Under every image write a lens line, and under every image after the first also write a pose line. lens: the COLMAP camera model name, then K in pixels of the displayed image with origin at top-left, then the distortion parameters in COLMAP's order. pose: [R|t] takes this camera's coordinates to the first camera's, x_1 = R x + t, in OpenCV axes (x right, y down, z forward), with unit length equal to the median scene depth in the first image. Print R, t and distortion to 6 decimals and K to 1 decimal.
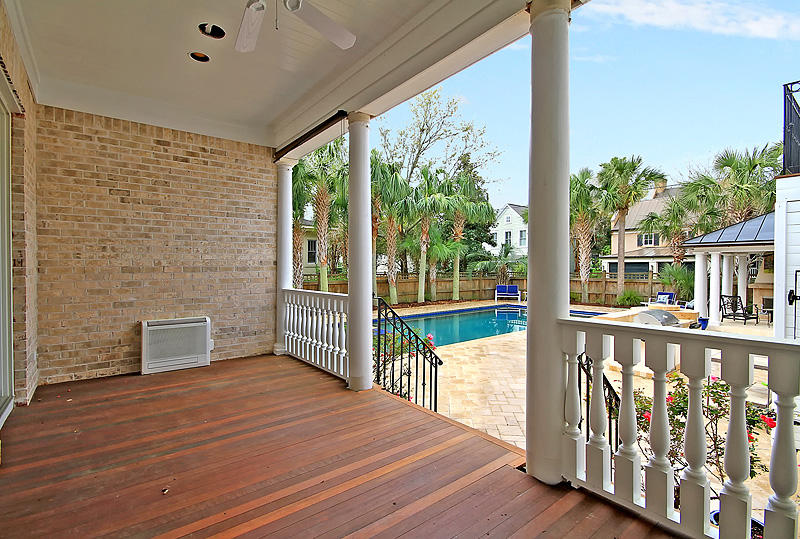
lens RADIAL K [[377.2, 0, 398.0], [0, 377.2, 276.5], [0, 0, 1]] dist [0.021900, 0.000032]
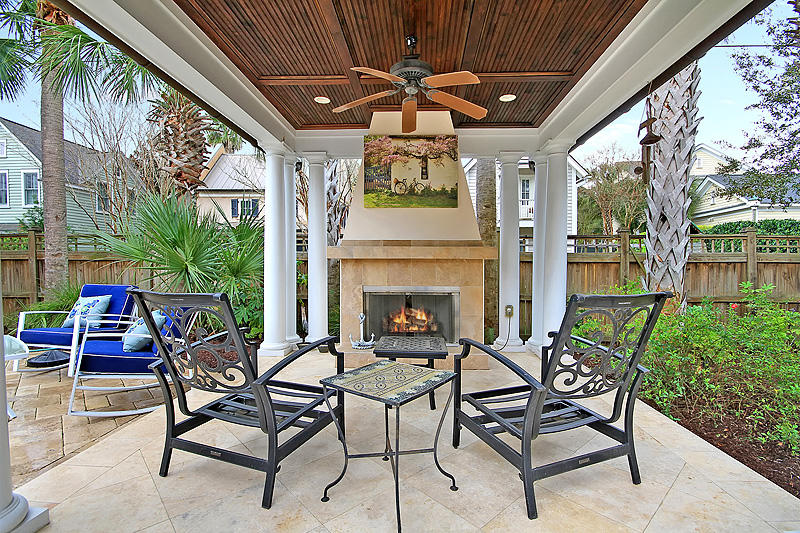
lens RADIAL K [[378.8, 0, 400.2], [0, 378.8, 276.7], [0, 0, 1]] dist [0.024256, -0.000071]
pose [[0.662023, -0.023348, 0.749119, 0.555336], [0.013370, 0.999724, 0.019343, 0.028260], [-0.749364, -0.002790, 0.662153, 0.580088]]
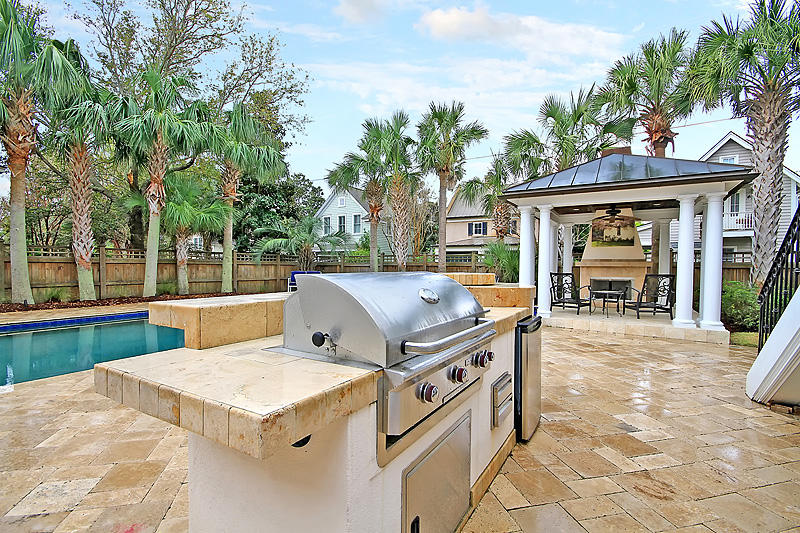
lens RADIAL K [[378.8, 0, 400.2], [0, 378.8, 276.7], [0, 0, 1]] dist [0.024256, -0.000071]
pose [[0.934425, -0.000302, 0.356159, 0.232608], [-0.000833, 0.999995, 0.003033, 0.035965], [-0.356158, -0.003131, 0.934421, 0.306785]]
